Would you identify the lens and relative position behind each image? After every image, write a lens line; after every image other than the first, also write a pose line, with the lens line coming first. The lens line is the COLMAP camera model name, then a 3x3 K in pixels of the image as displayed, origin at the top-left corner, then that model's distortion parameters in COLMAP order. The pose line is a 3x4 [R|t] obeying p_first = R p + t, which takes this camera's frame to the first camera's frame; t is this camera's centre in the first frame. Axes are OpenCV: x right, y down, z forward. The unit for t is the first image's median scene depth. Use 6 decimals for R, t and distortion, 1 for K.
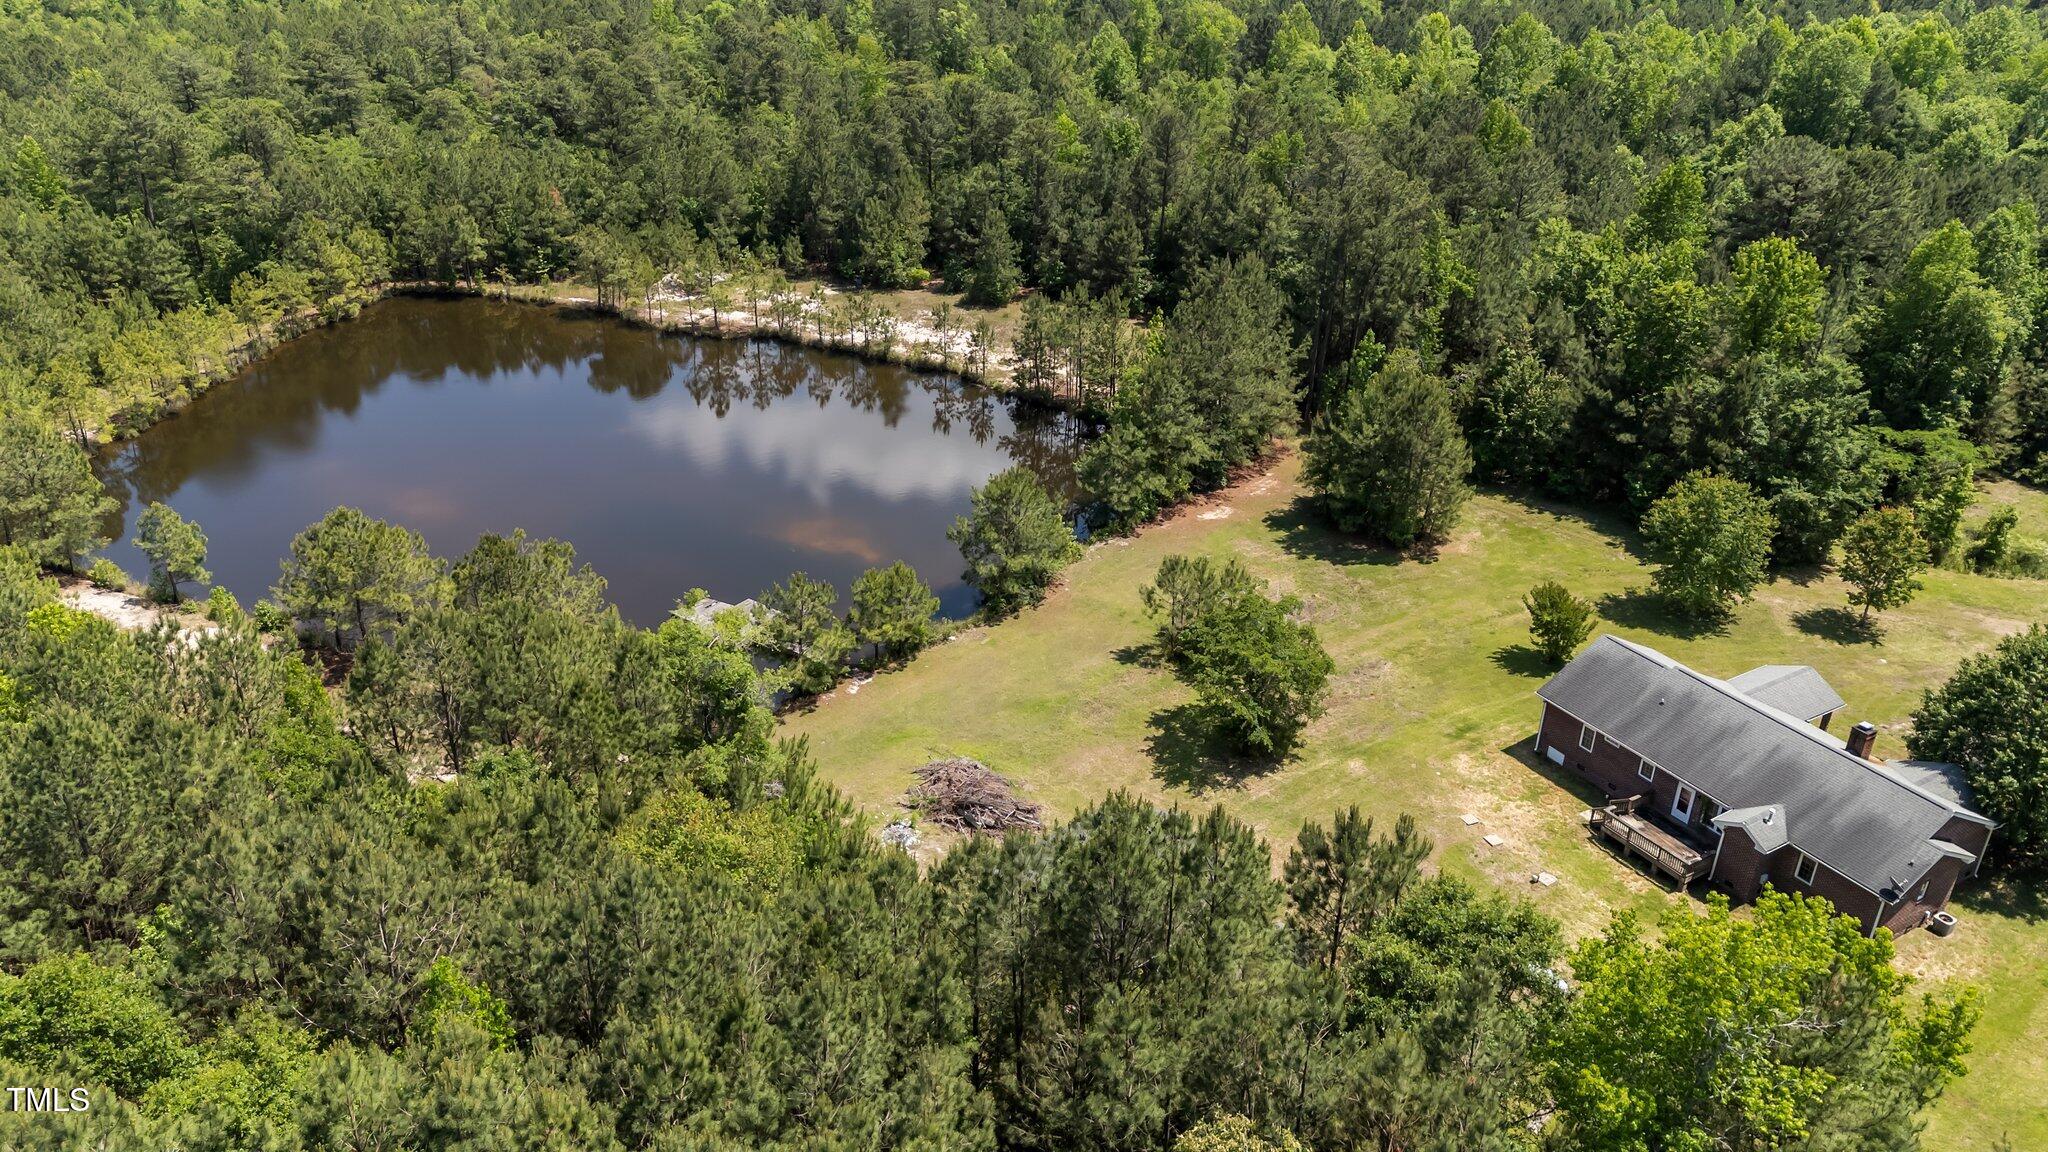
lens RADIAL K [[1518.7, 0, 1019.7], [0, 1518.7, 533.5], [0, 0, 1]] dist [0.052853, -0.073906]
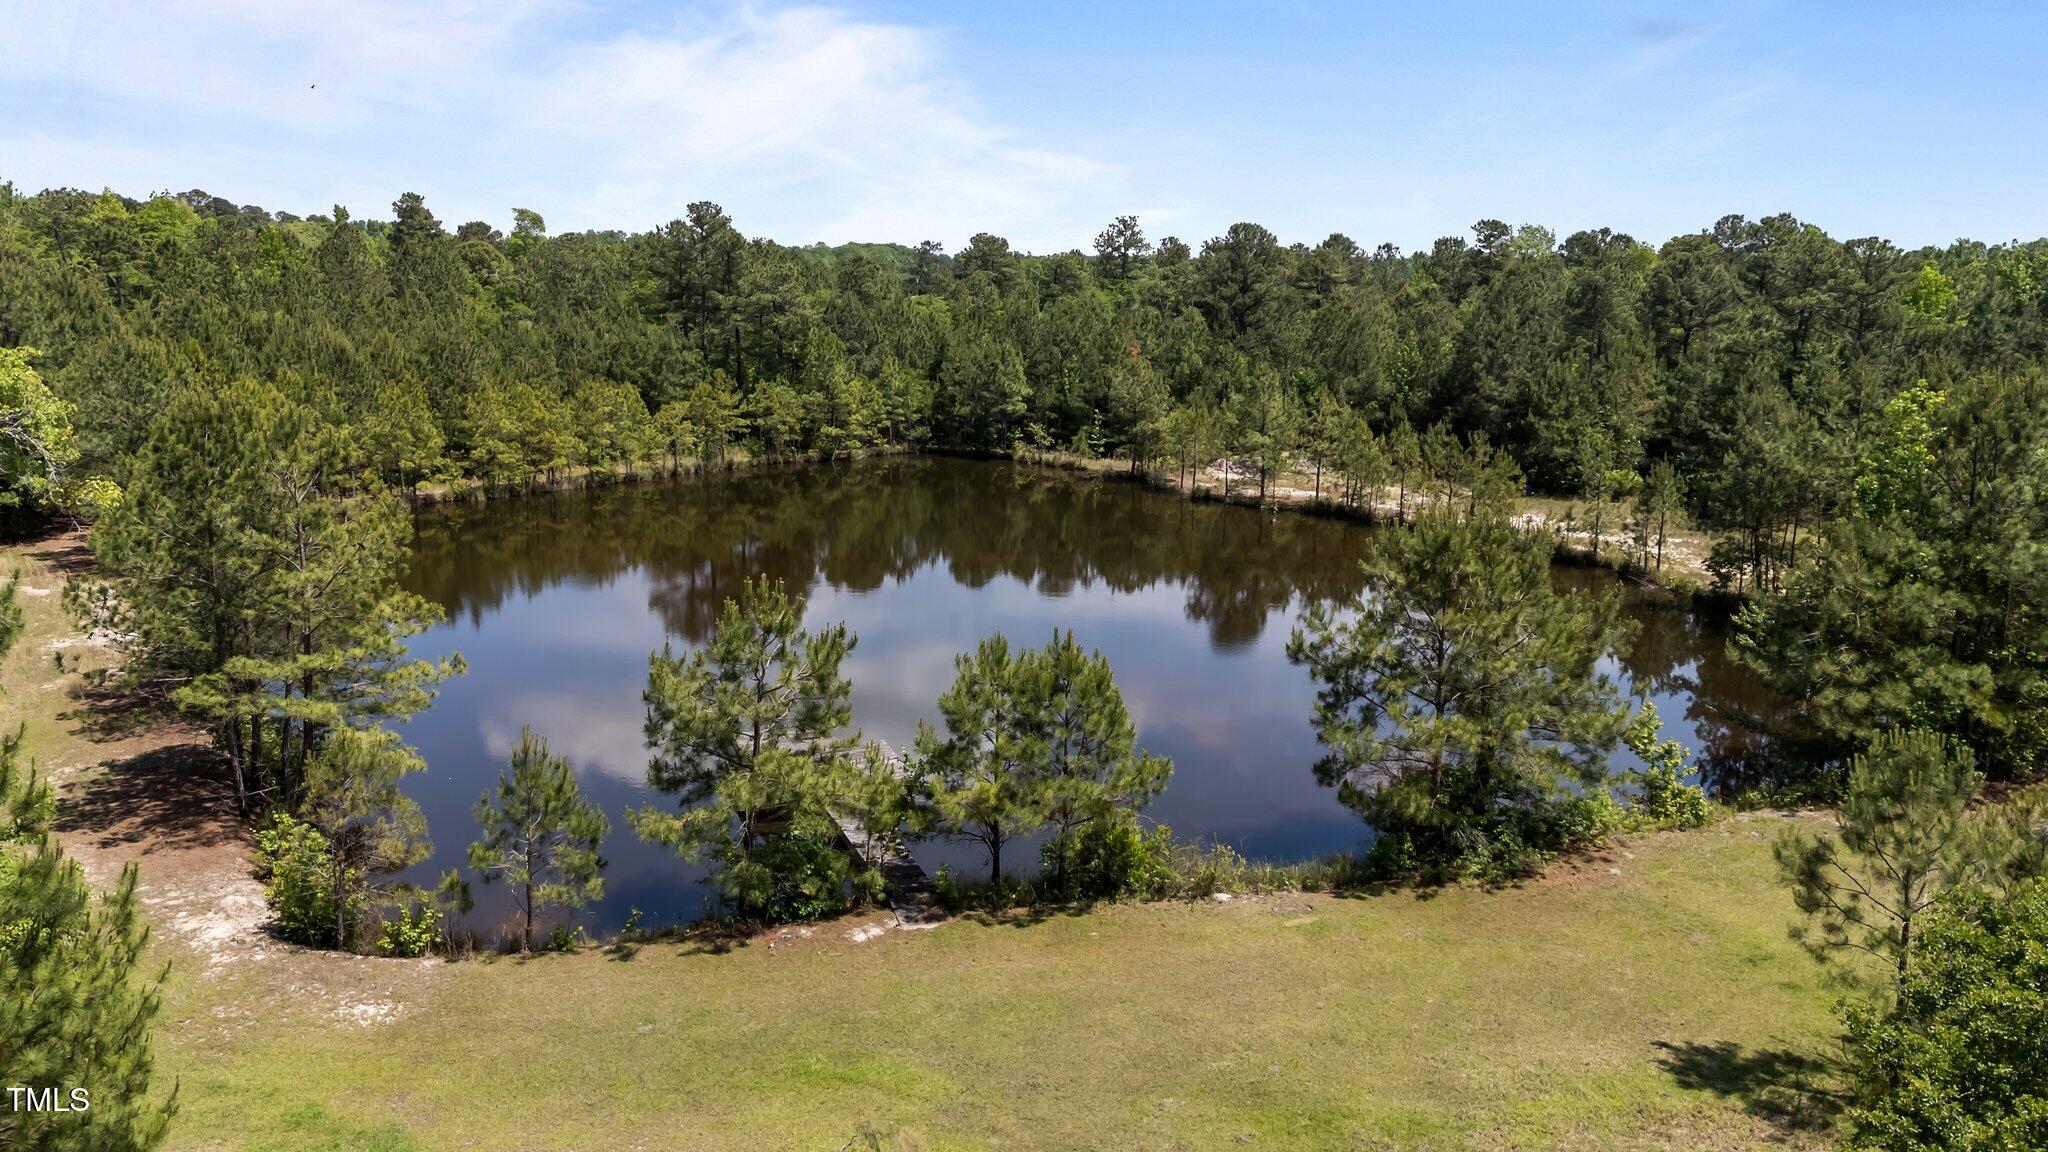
lens RADIAL K [[1476.9, 0, 993.6], [0, 1476.9, 566.0], [0, 0, 1]] dist [-0.003771, -0.003275]
pose [[0.823927, 0.086278, -0.560089, 0.093686], [-0.234751, 0.951518, -0.198759, 0.067289], [0.515787, 0.295244, 0.804236, 0.576865]]
